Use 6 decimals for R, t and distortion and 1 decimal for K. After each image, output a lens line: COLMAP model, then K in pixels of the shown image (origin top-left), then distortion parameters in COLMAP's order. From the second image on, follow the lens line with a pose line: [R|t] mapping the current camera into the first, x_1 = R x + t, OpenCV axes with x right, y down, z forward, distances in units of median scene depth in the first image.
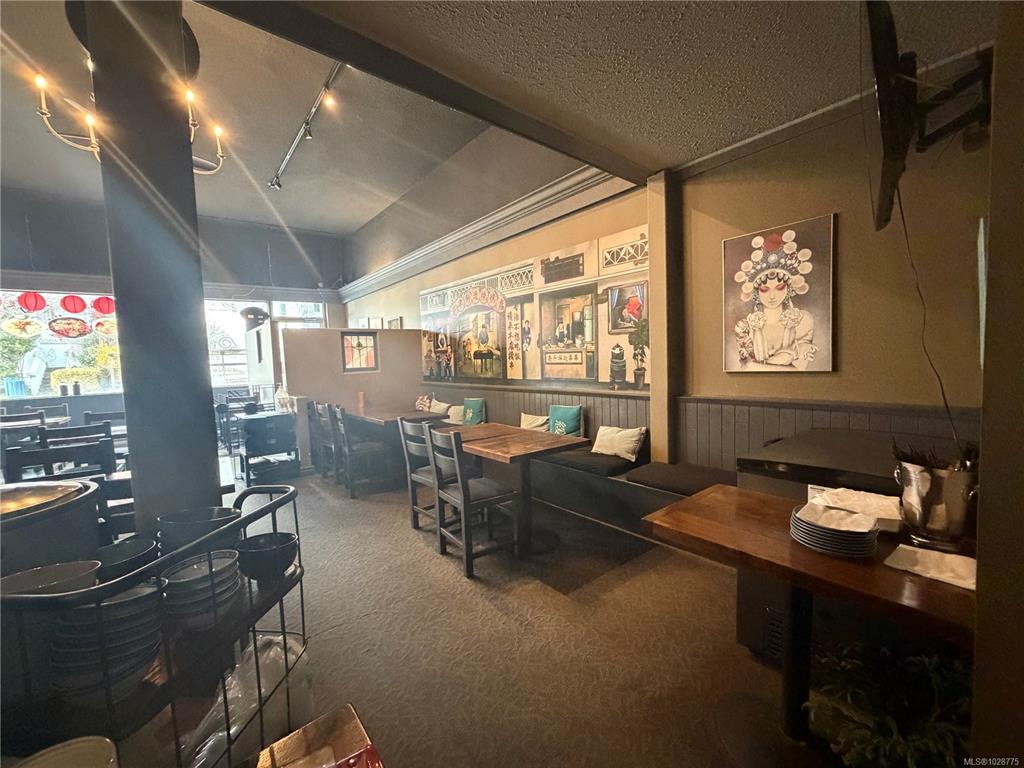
lens RADIAL K [[405.2, 0, 515.8], [0, 405.2, 383.2], [0, 0, 1]] dist [-0.000057, -0.000174]
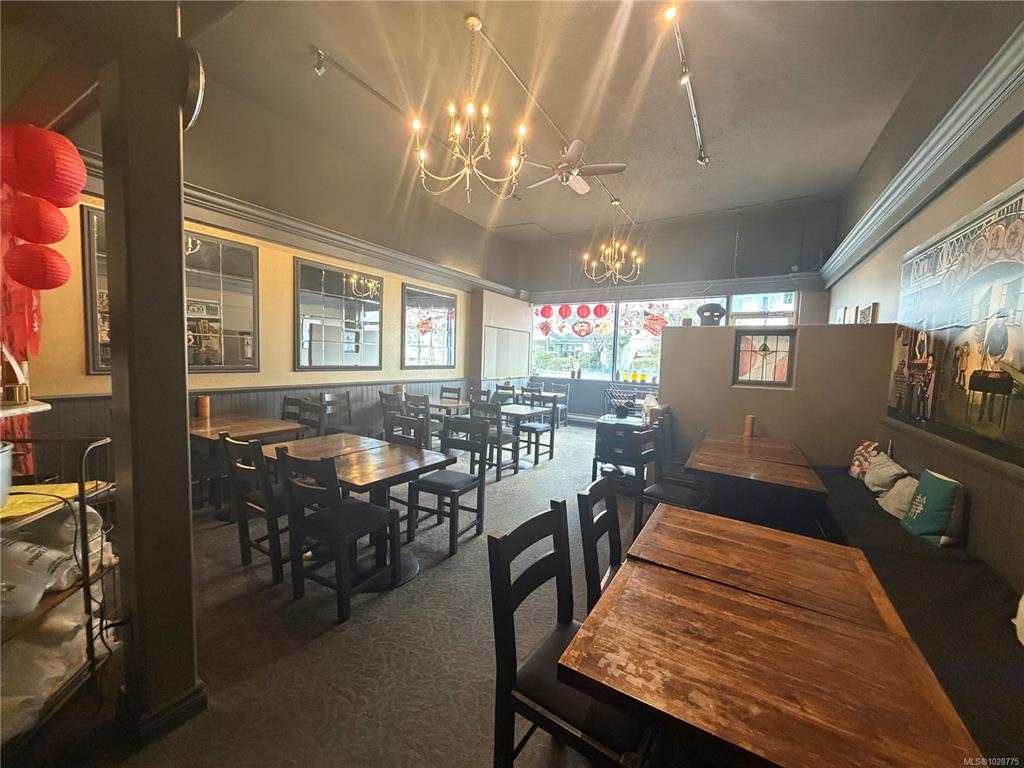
lens RADIAL K [[405.2, 0, 513.8], [0, 405.2, 383.7], [0, 0, 1]] dist [-0.000057, -0.000174]
pose [[0.344495, 0.112115, -0.932069, 0.121439], [-0.102436, 0.991404, 0.081392, -0.044883], [0.933183, 0.067438, 0.353018, 0.339664]]
